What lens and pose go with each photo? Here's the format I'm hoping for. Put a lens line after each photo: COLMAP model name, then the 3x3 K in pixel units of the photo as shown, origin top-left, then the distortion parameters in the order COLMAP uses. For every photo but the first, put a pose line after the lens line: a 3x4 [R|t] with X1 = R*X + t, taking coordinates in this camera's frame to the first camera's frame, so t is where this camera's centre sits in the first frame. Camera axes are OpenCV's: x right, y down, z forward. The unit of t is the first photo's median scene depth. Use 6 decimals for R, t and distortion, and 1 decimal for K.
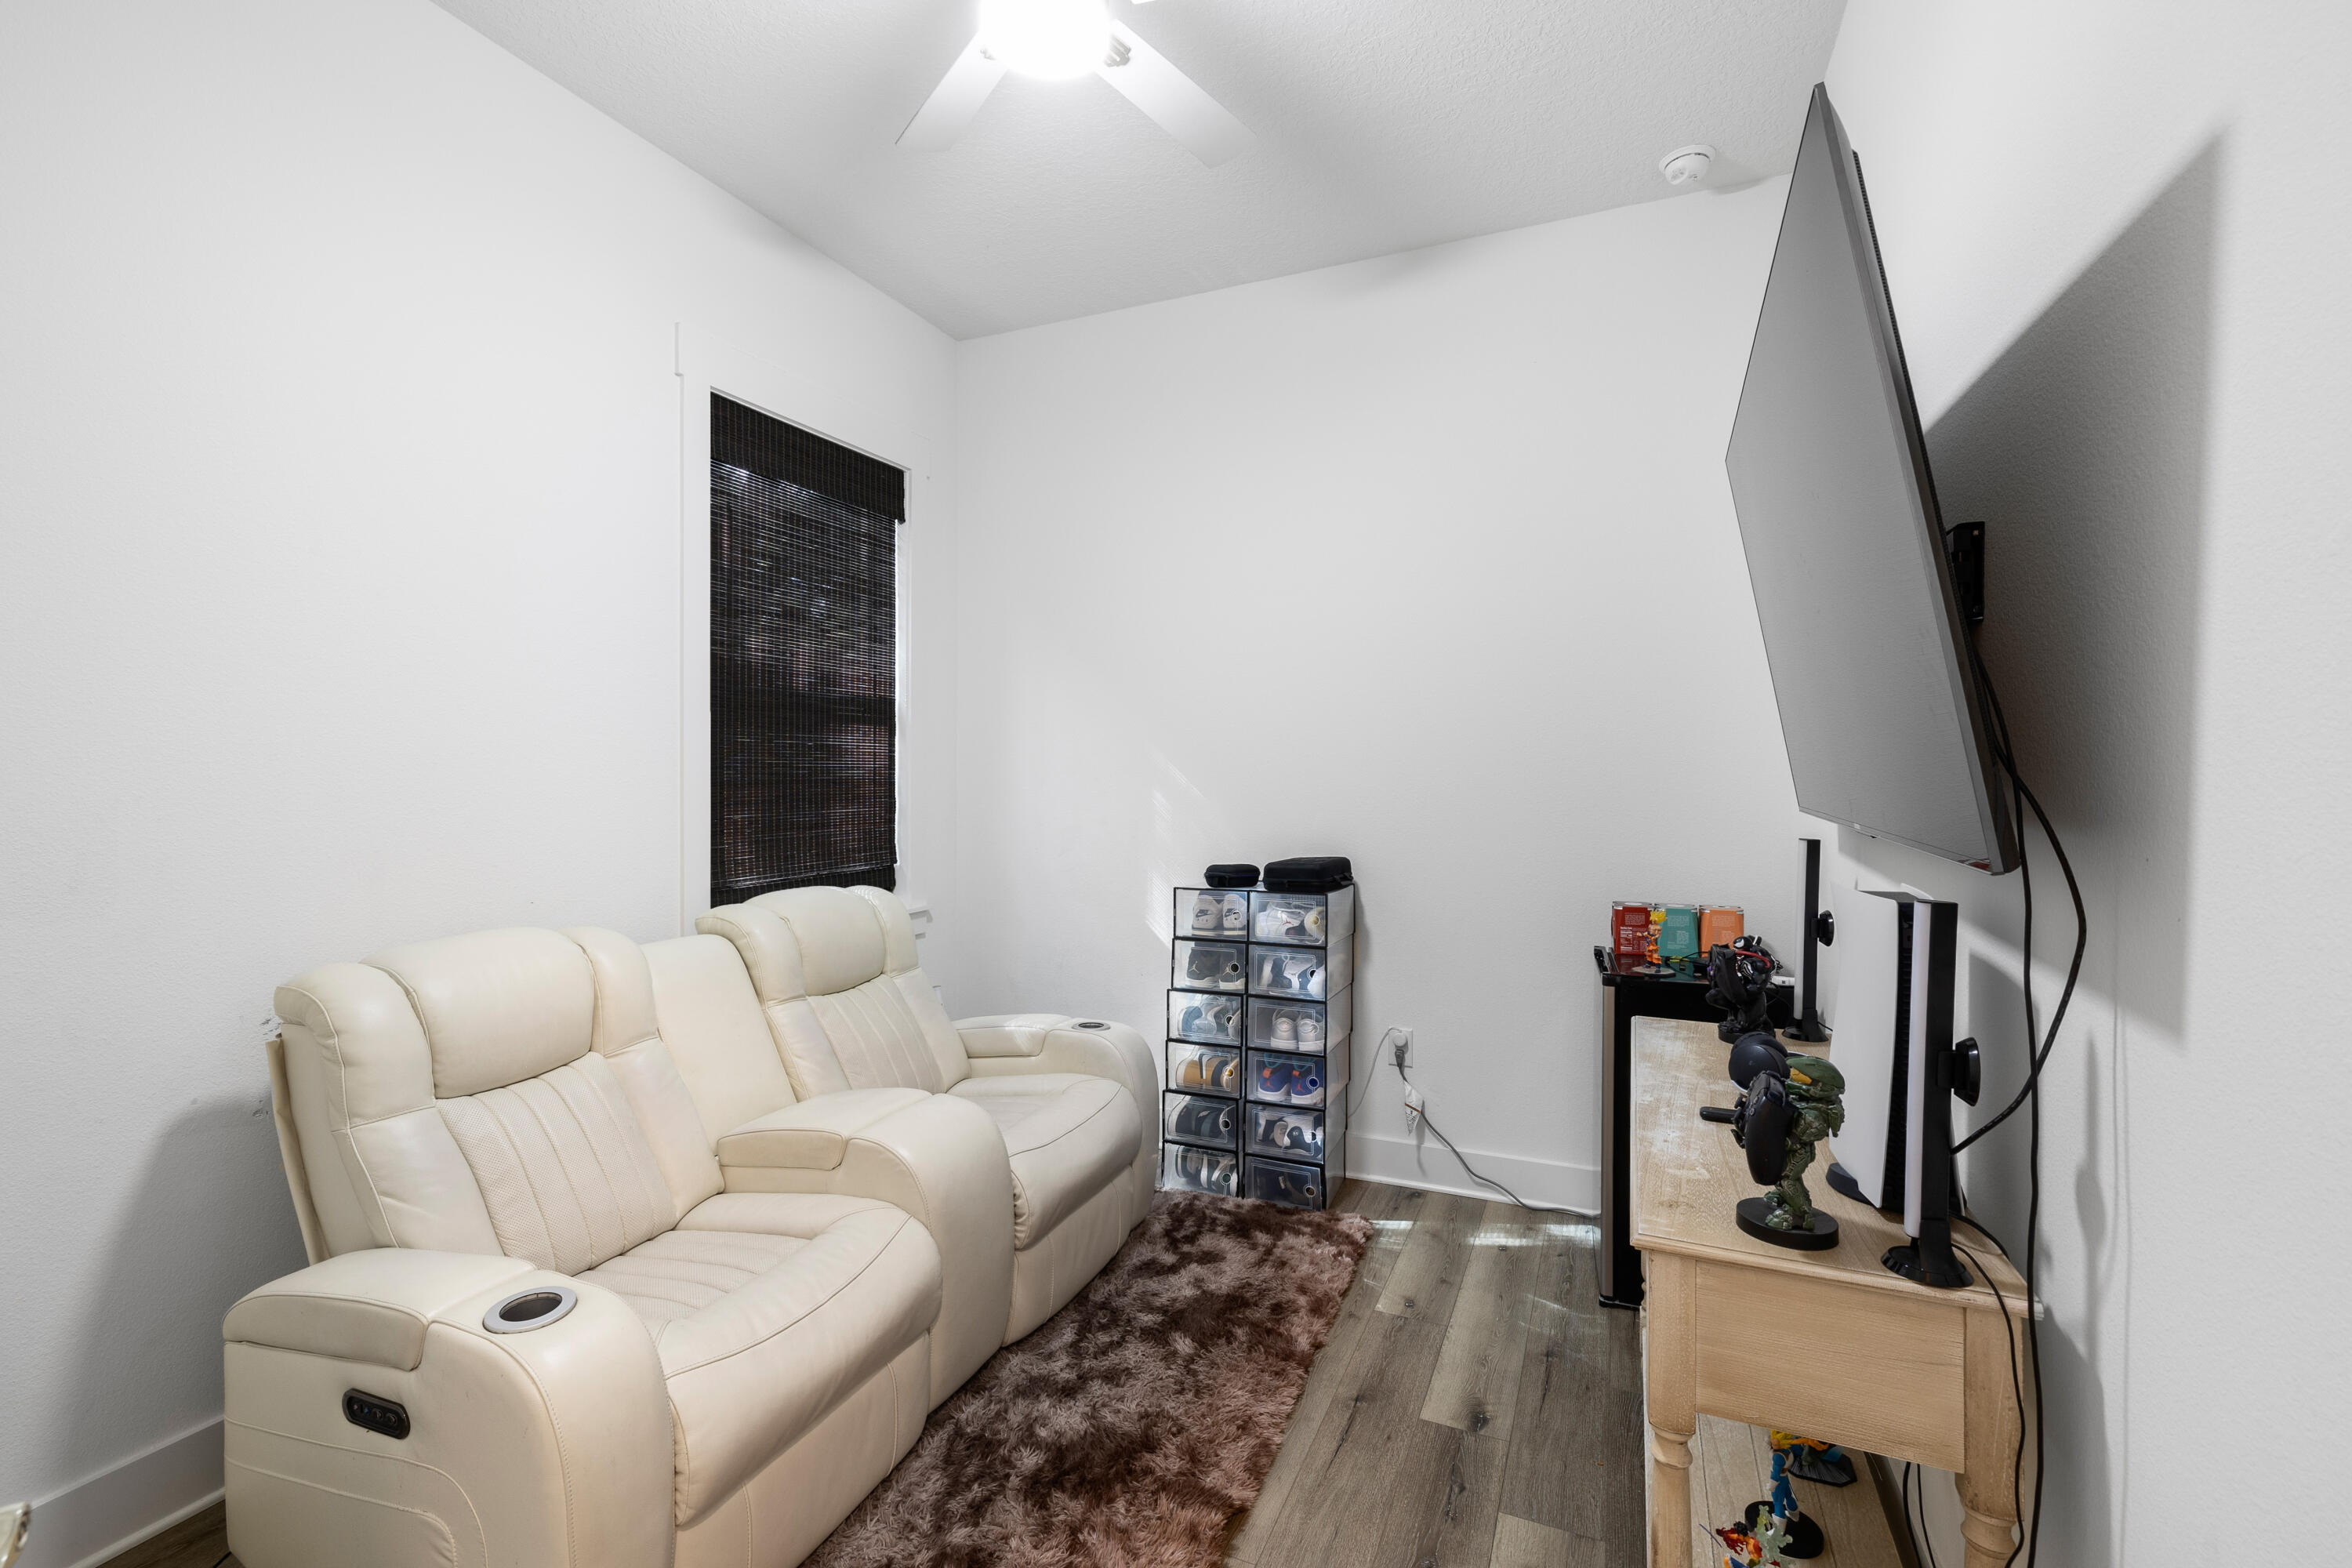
lens RADIAL K [[991.8, 0, 1172.9], [0, 991.8, 767.7], [0, 0, 1]] dist [0.000429, -0.000096]
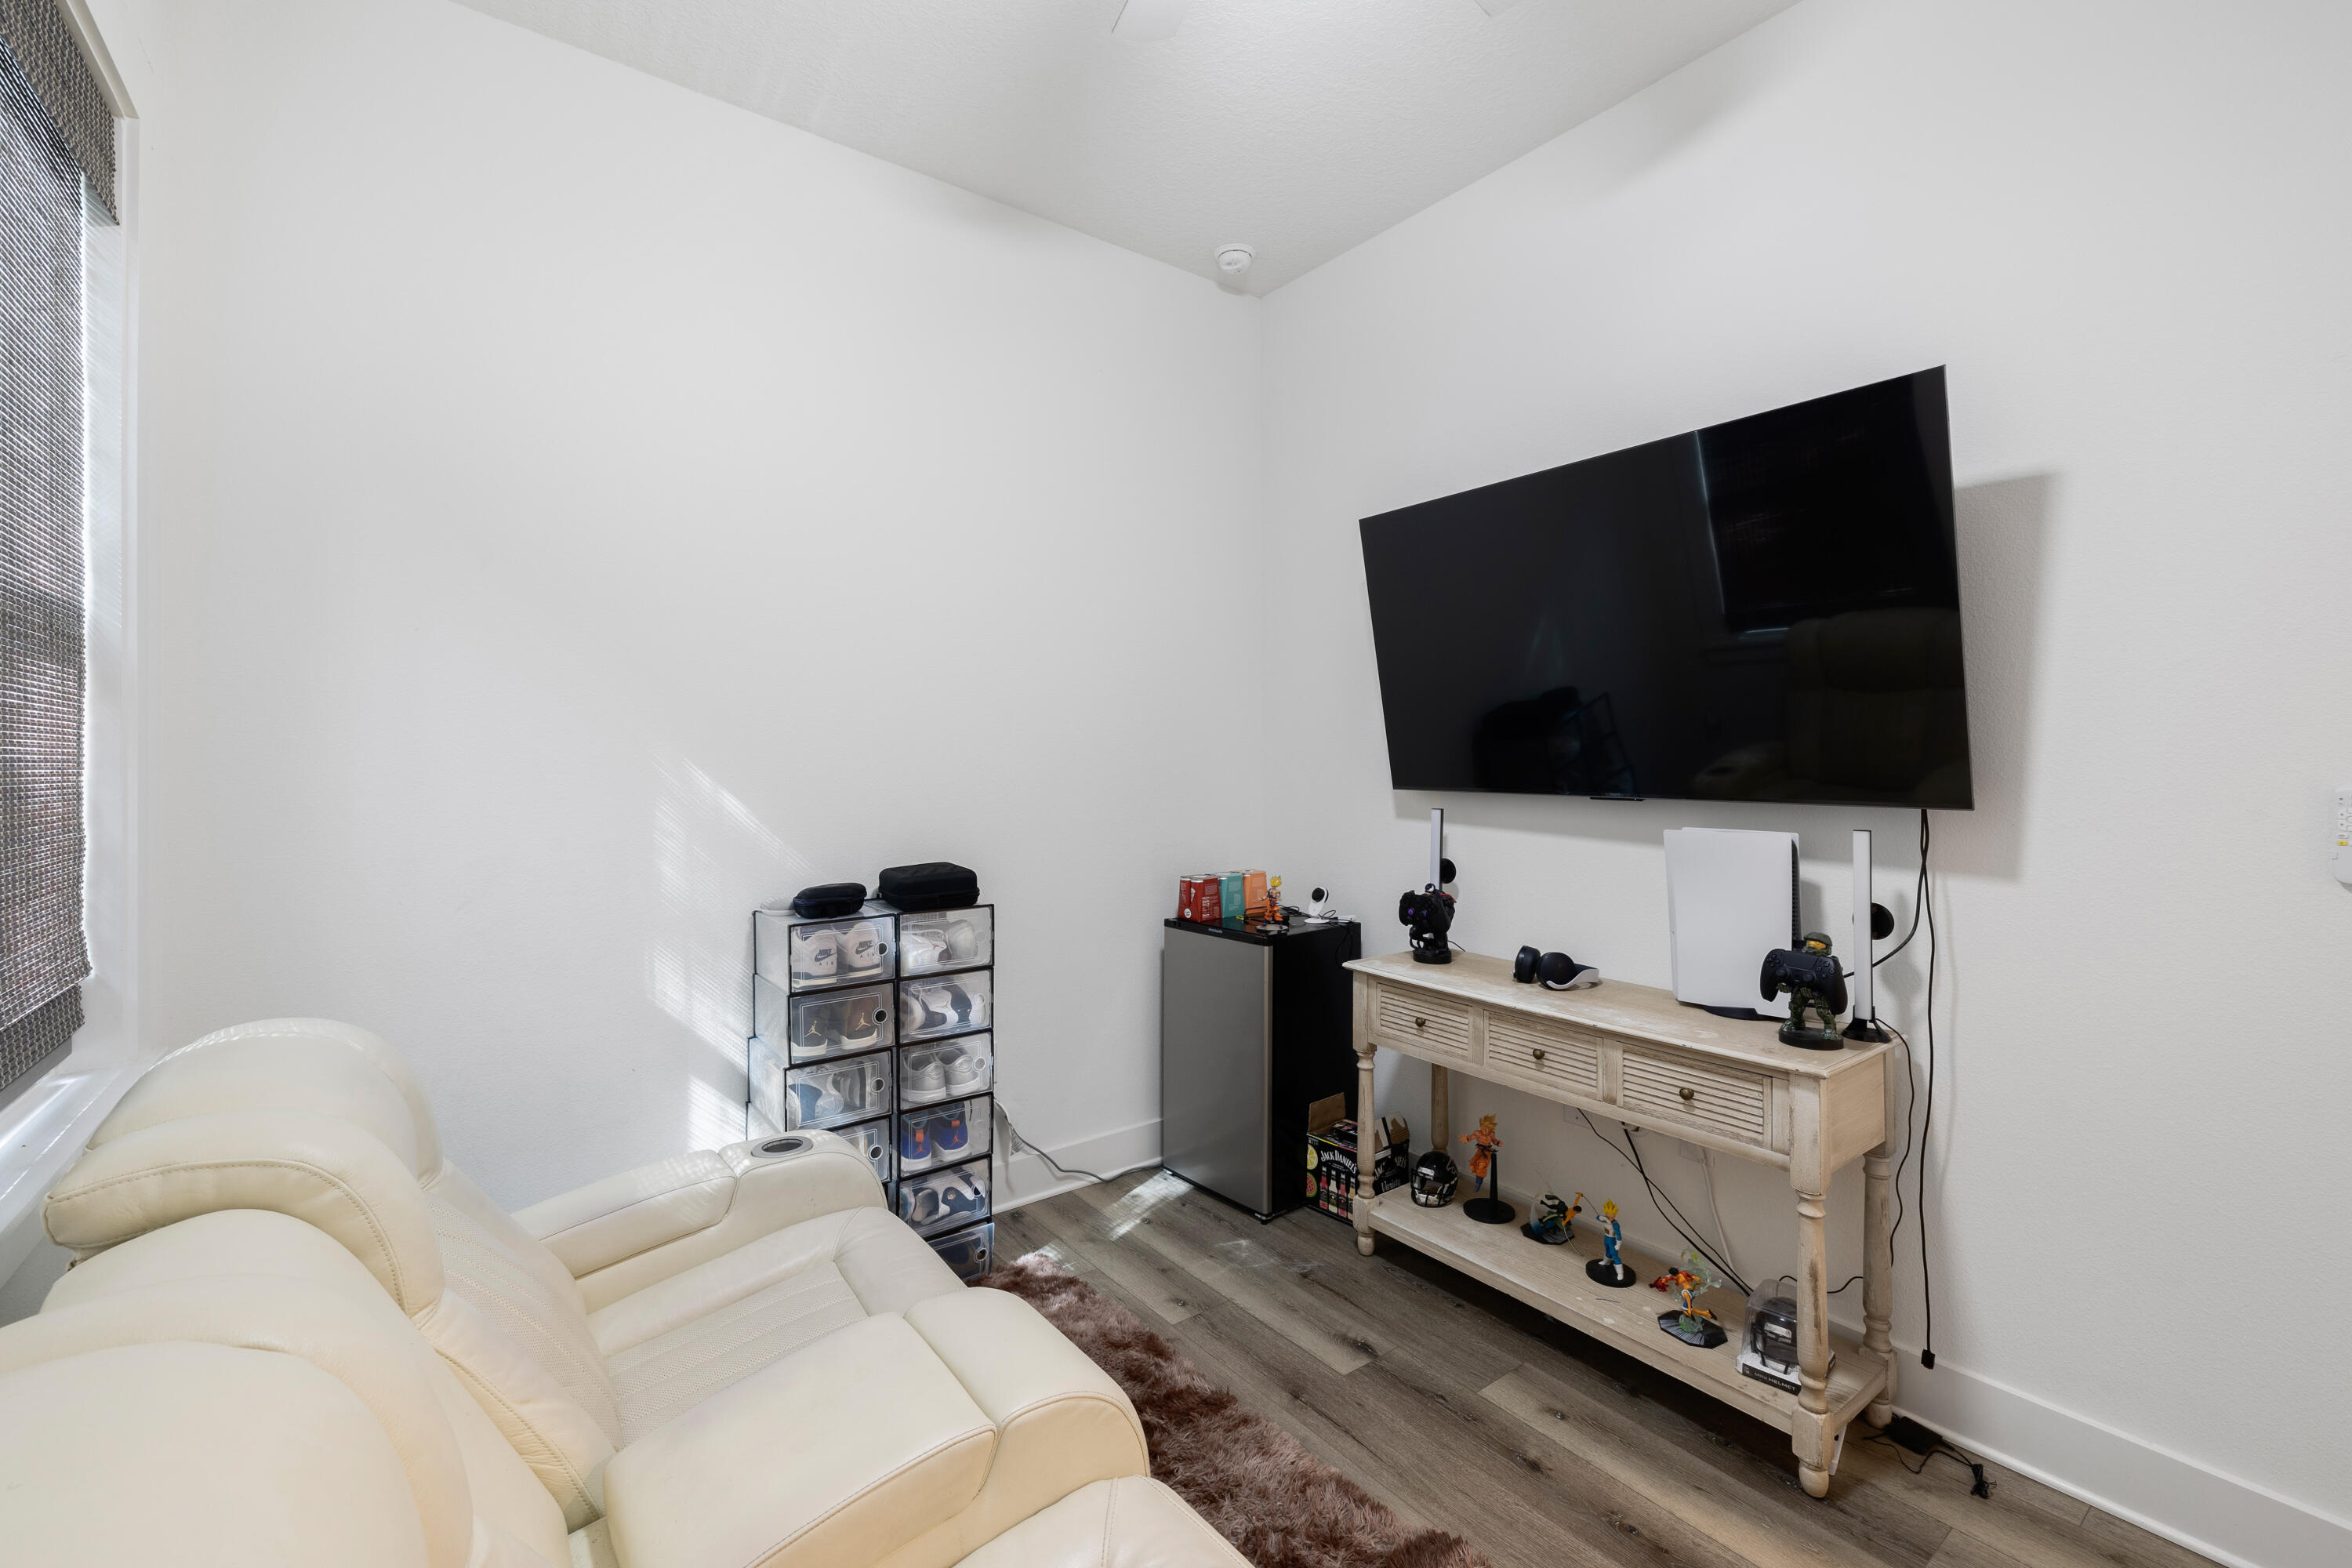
lens RADIAL K [[991.8, 0, 1122.7], [0, 991.8, 756.9], [0, 0, 1]] dist [0.000429, -0.000096]
pose [[0.503656, 0.001314, 0.863903, -0.521011], [0.004186, 0.999983, -0.003962, 0.001830], [-0.863894, 0.005611, 0.503642, 0.446882]]
